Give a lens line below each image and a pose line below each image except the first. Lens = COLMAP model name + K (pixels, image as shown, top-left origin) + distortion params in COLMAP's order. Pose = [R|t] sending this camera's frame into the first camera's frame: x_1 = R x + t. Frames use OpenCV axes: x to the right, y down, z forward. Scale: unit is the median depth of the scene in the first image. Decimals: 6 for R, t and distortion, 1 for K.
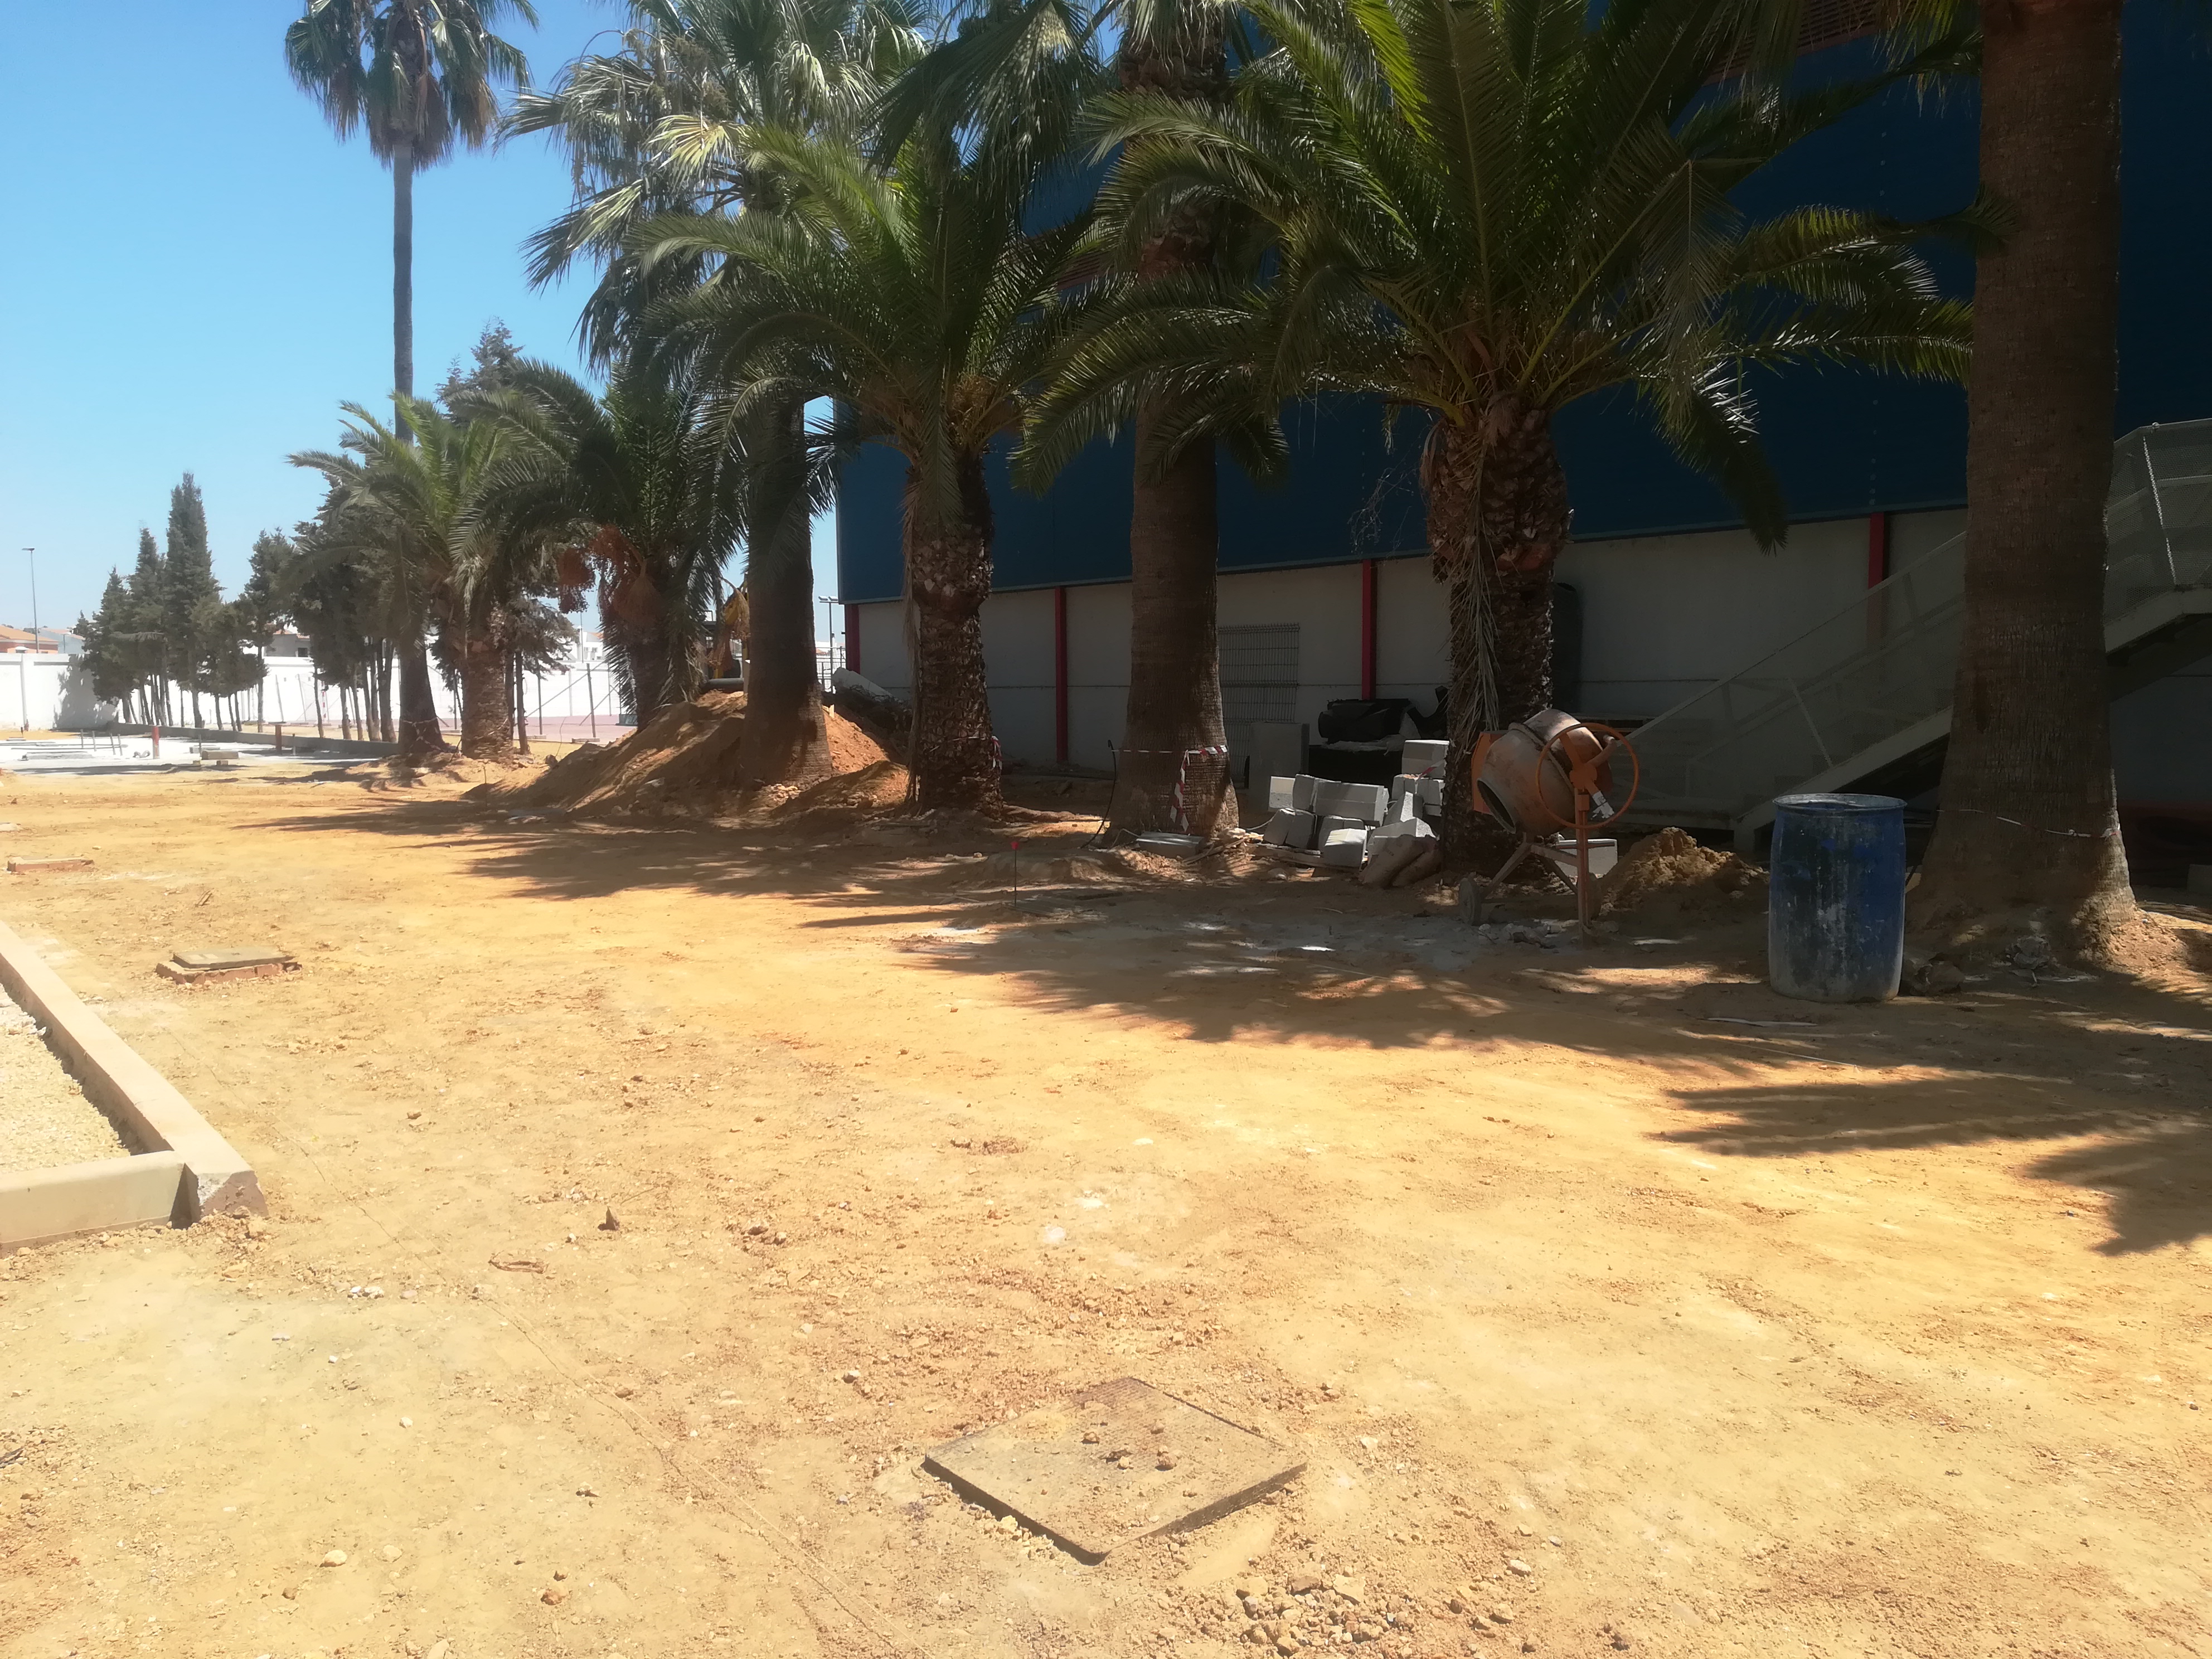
lens RADIAL K [[1613.8, 0, 1110.4], [0, 1613.8, 865.1], [0, 0, 1]] dist [0.047367, -0.060522]
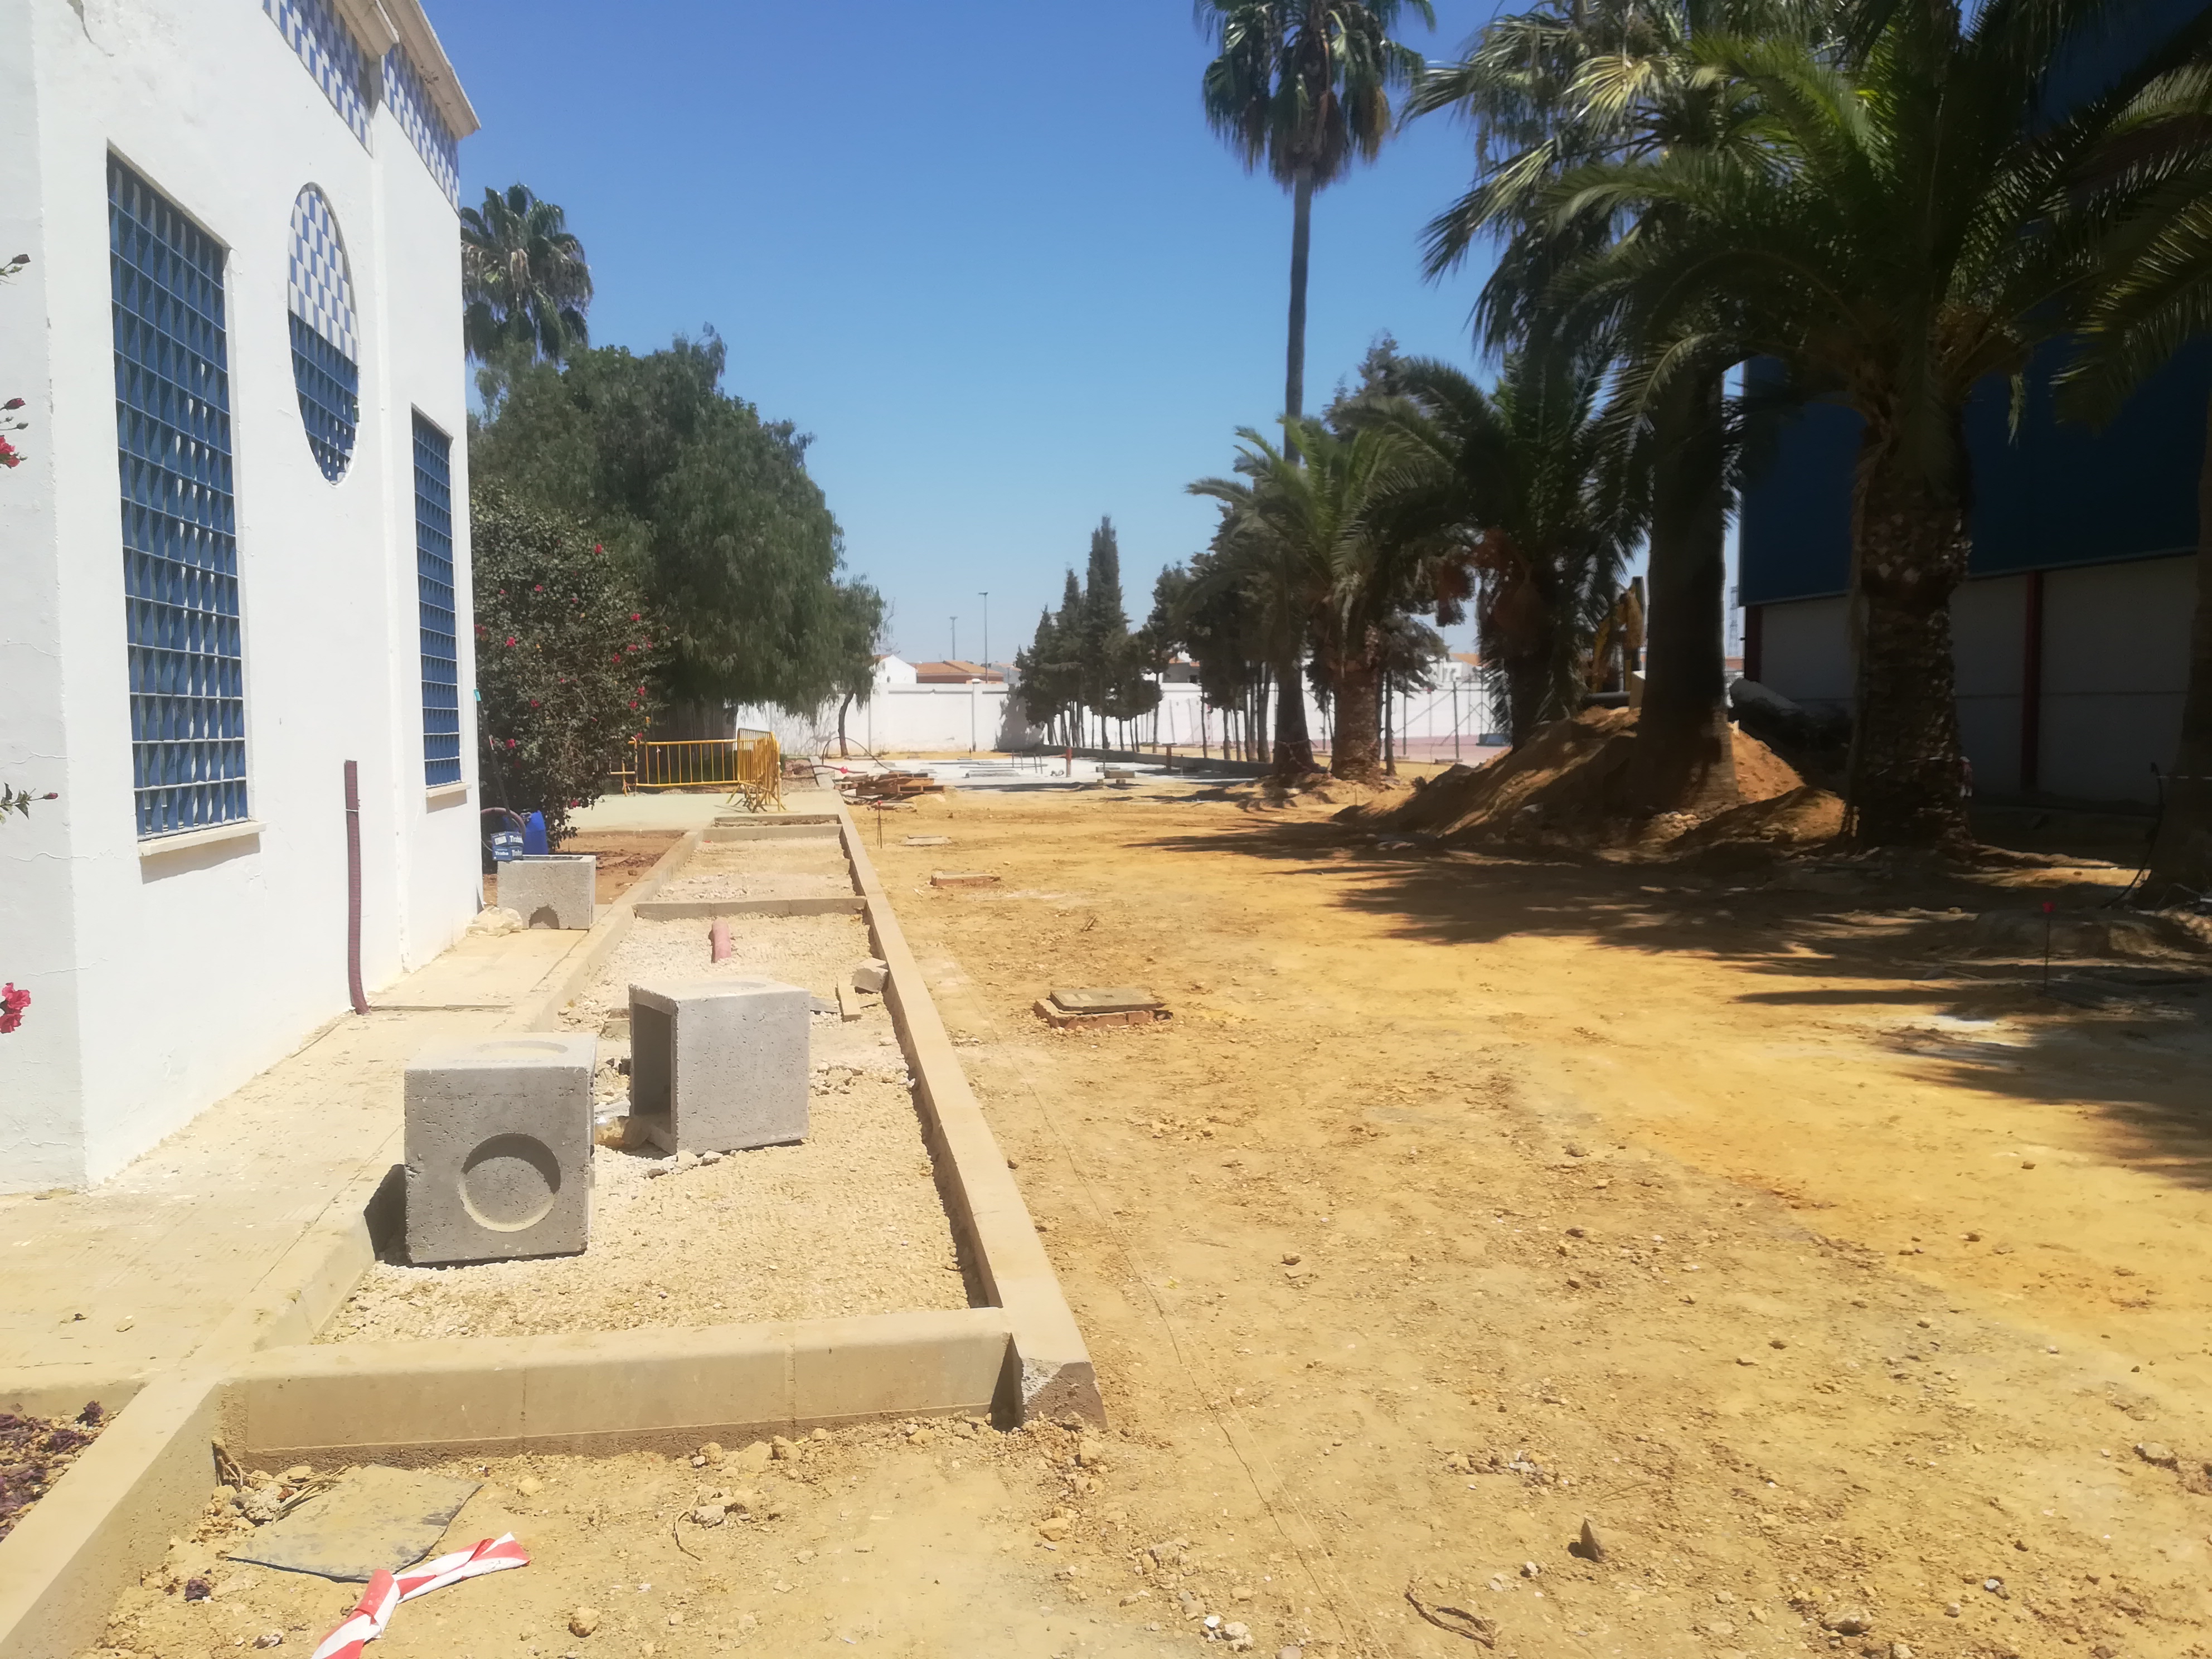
lens RADIAL K [[1613.8, 0, 1110.4], [0, 1613.8, 865.1], [0, 0, 1]] dist [0.047367, -0.060522]
pose [[0.873078, 0.035290, -0.486302, -0.055126], [-0.041486, 0.999137, -0.001975, -0.009156], [0.485813, 0.021899, 0.873788, 0.115437]]
